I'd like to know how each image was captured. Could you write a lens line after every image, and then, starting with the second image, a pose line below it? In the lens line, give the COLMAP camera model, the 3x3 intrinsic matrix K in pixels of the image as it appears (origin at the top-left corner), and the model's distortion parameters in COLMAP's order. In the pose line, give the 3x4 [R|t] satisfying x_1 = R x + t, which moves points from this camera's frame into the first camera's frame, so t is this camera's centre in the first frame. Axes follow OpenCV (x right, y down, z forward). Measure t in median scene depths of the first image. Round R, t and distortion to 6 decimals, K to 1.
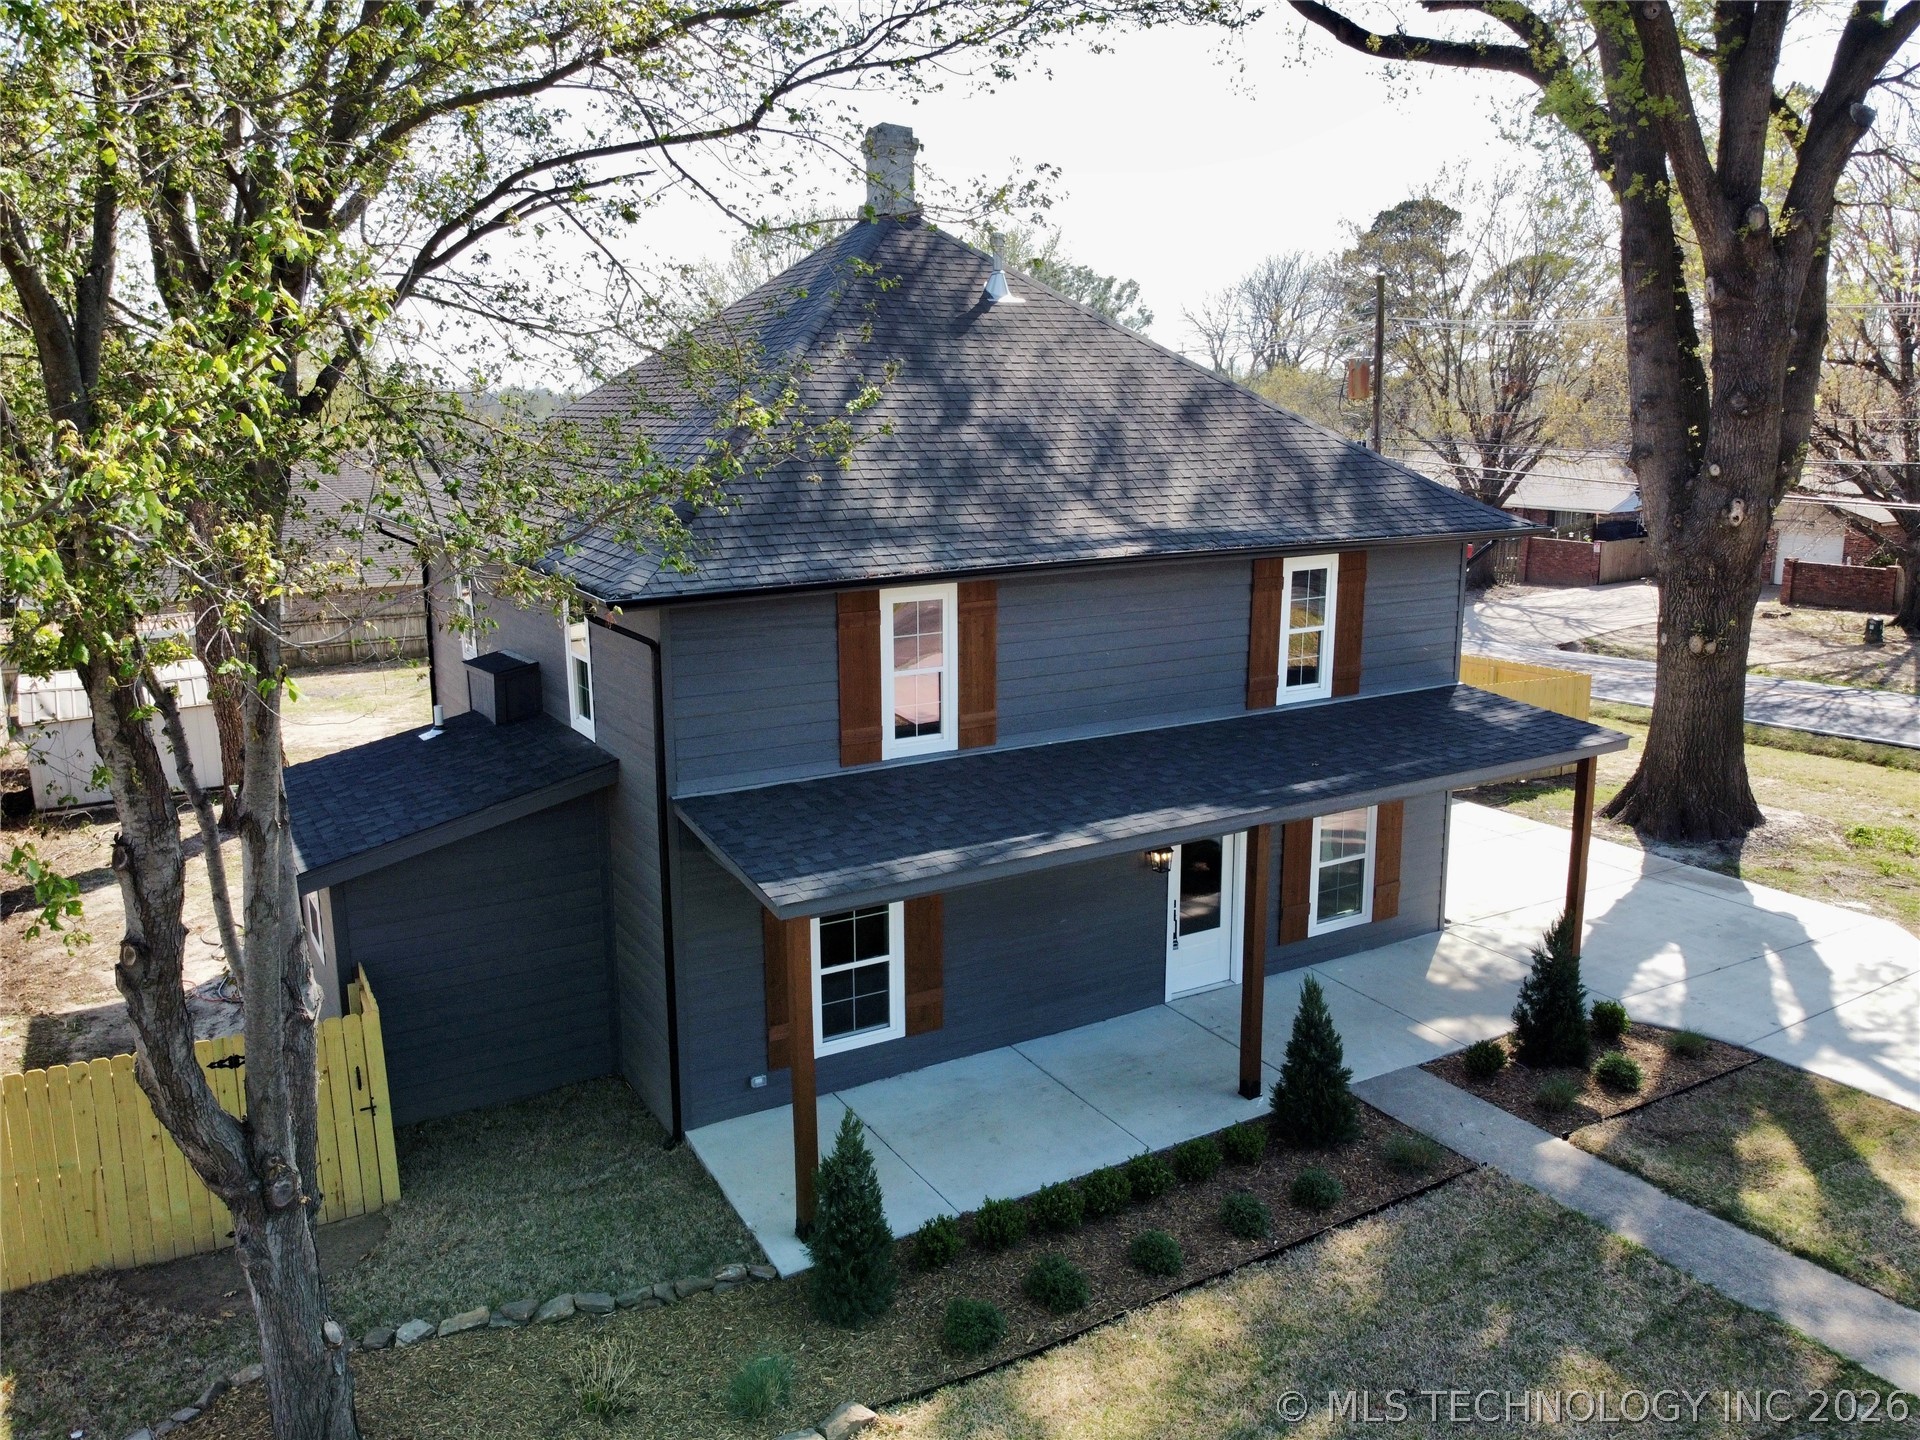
lens RADIAL K [[1453.0, 0, 946.3], [0, 1453.0, 702.7], [0, 0, 1]] dist [0.003052, -0.011489]
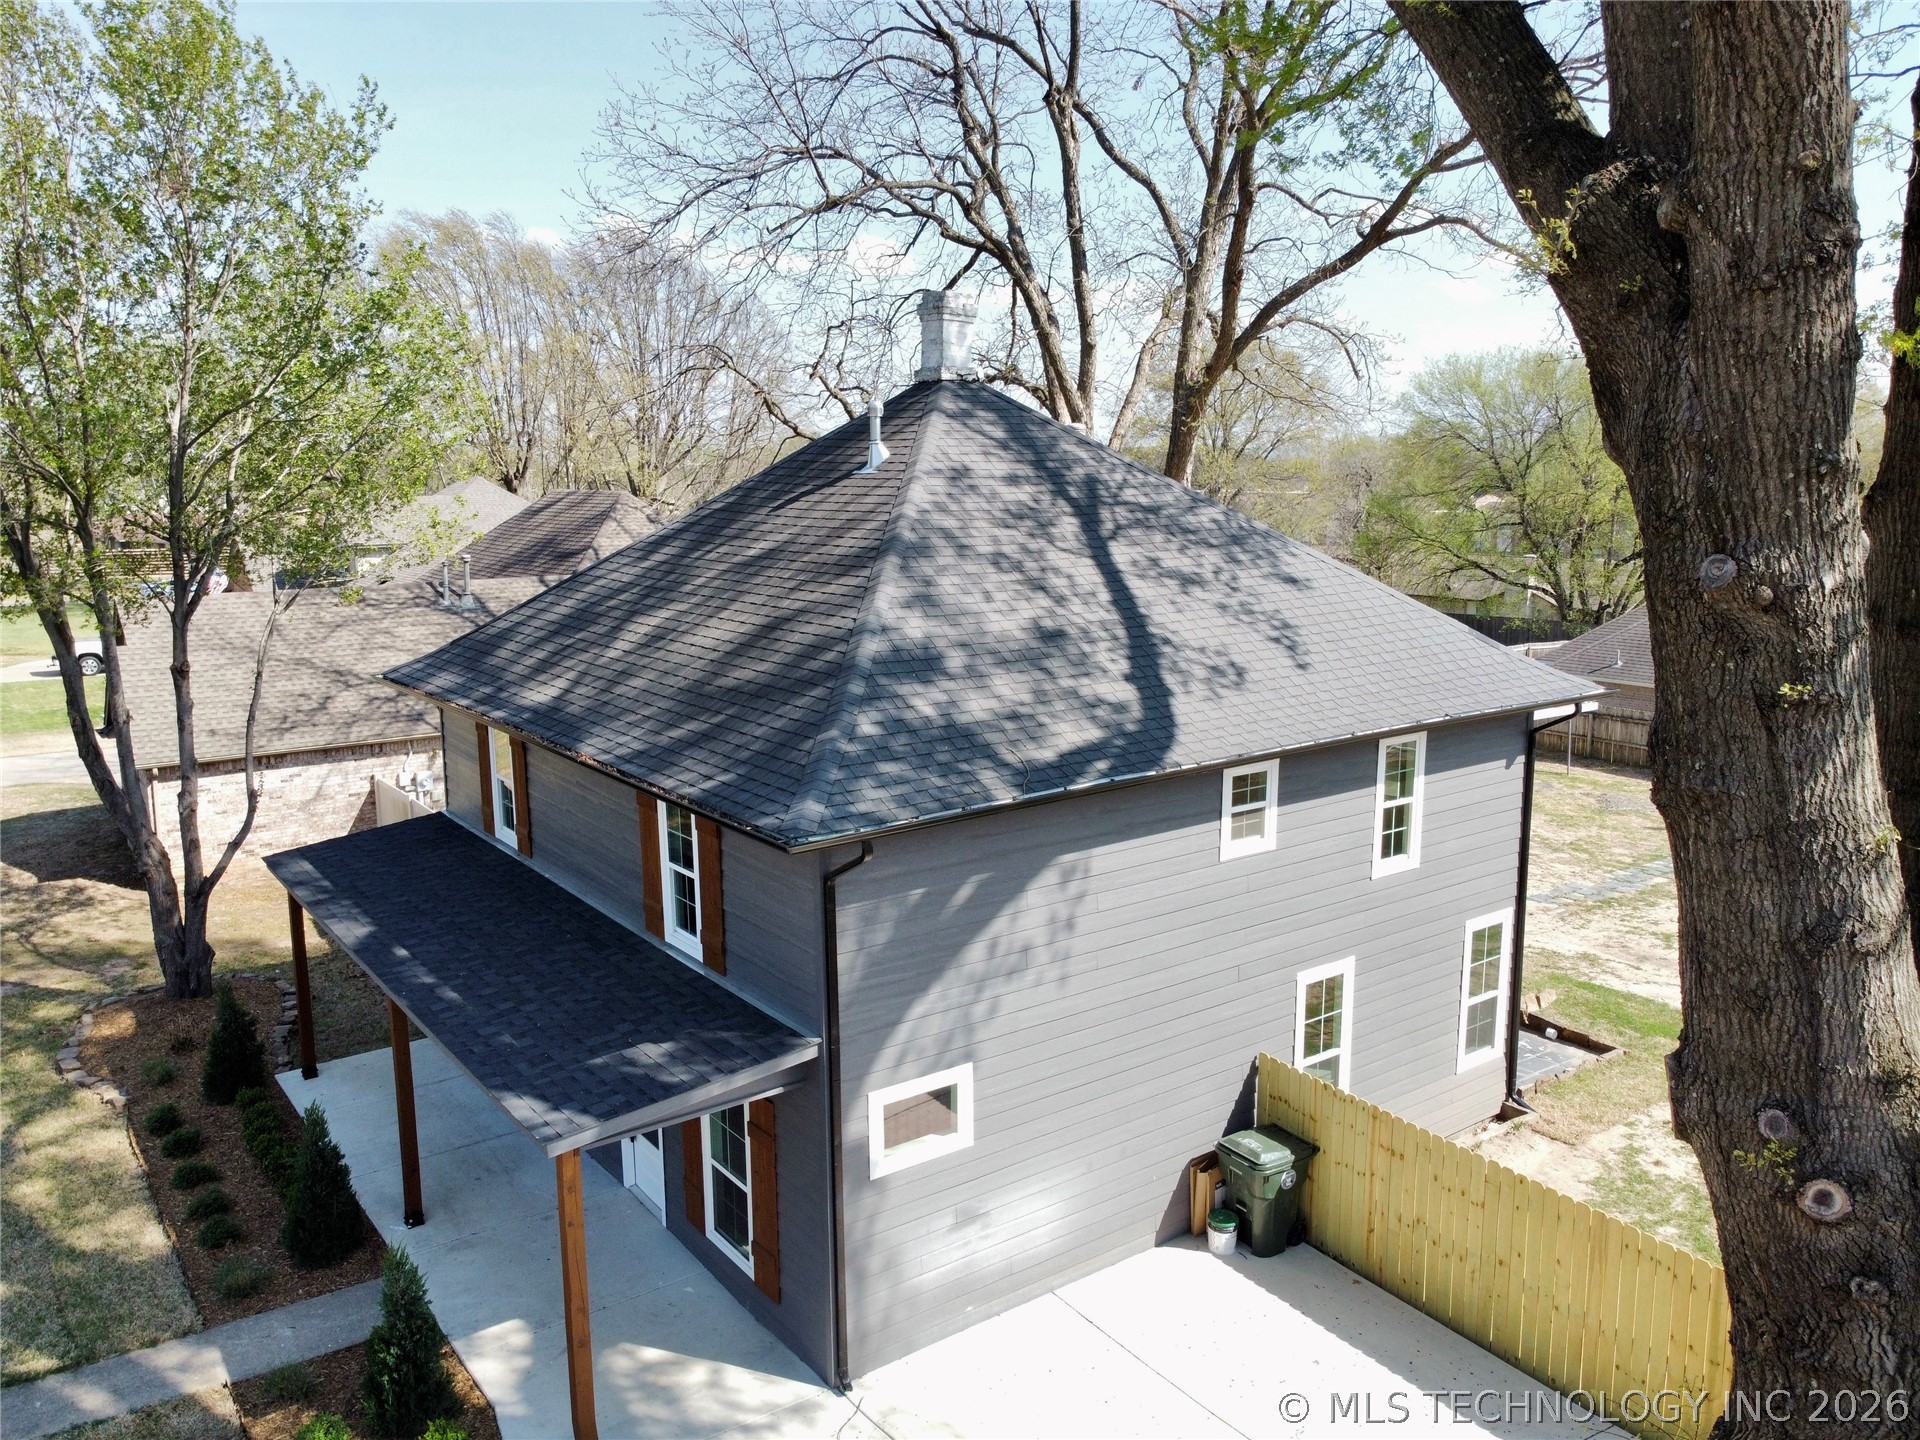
lens RADIAL K [[1453.0, 0, 946.3], [0, 1453.0, 702.7], [0, 0, 1]] dist [0.003052, -0.011489]
pose [[0.098304, 0.171682, -0.980235, 1.232861], [-0.194790, 0.969272, 0.150228, -0.346249], [0.975906, 0.176172, 0.128726, 1.164567]]
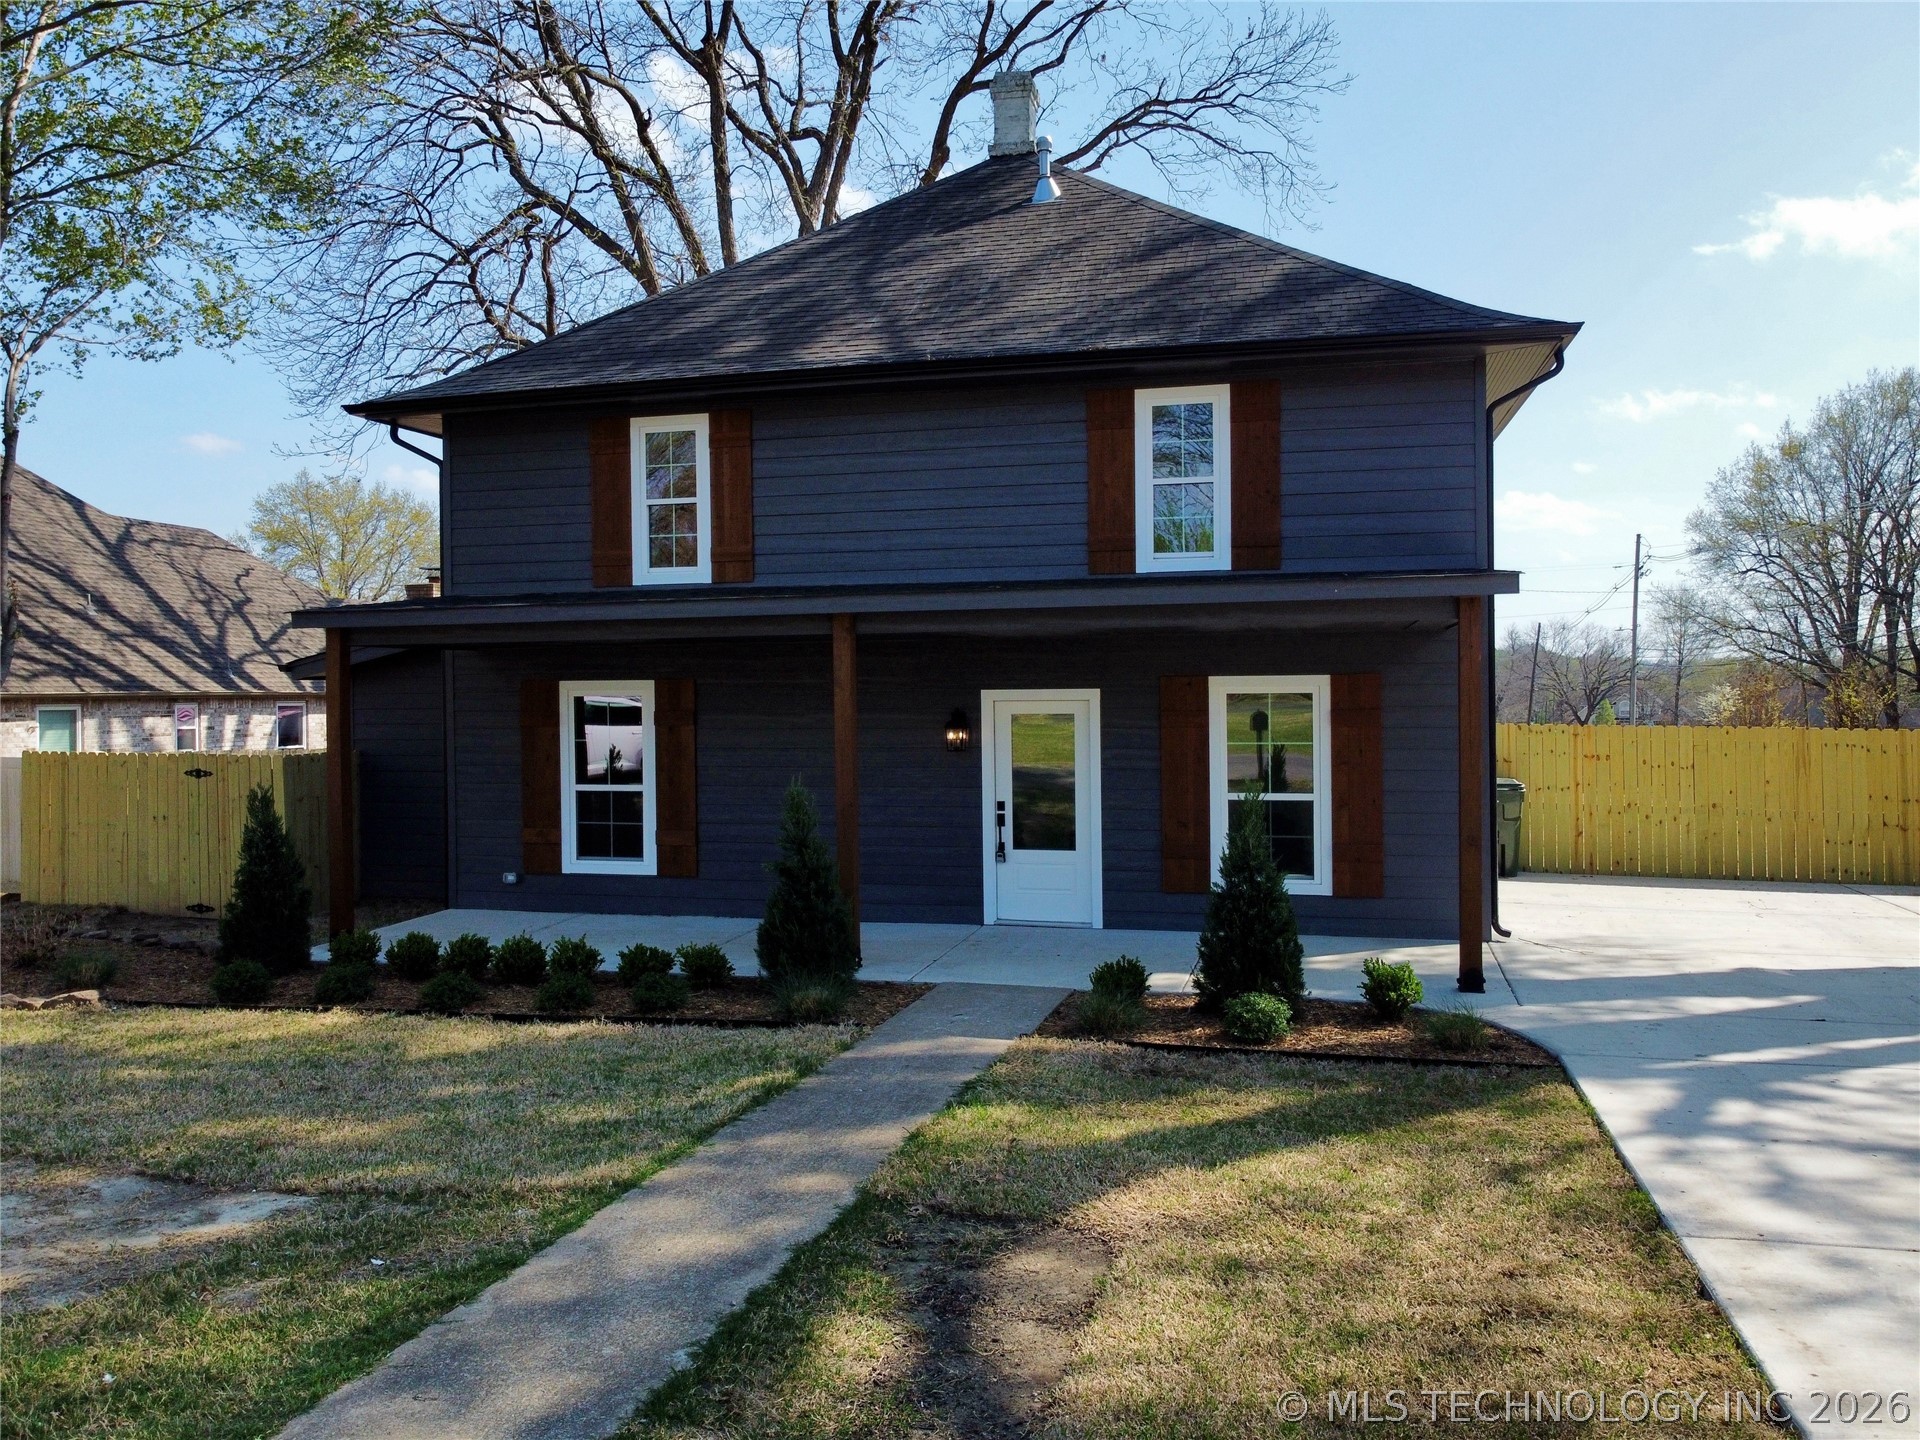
lens RADIAL K [[1453.0, 0, 946.3], [0, 1453.0, 702.7], [0, 0, 1]] dist [0.003052, -0.011489]
pose [[0.712124, 0.007754, -0.702011, 0.815294], [-0.139134, 0.981664, -0.130296, 0.218265], [0.688129, 0.190461, 0.700145, 0.425341]]
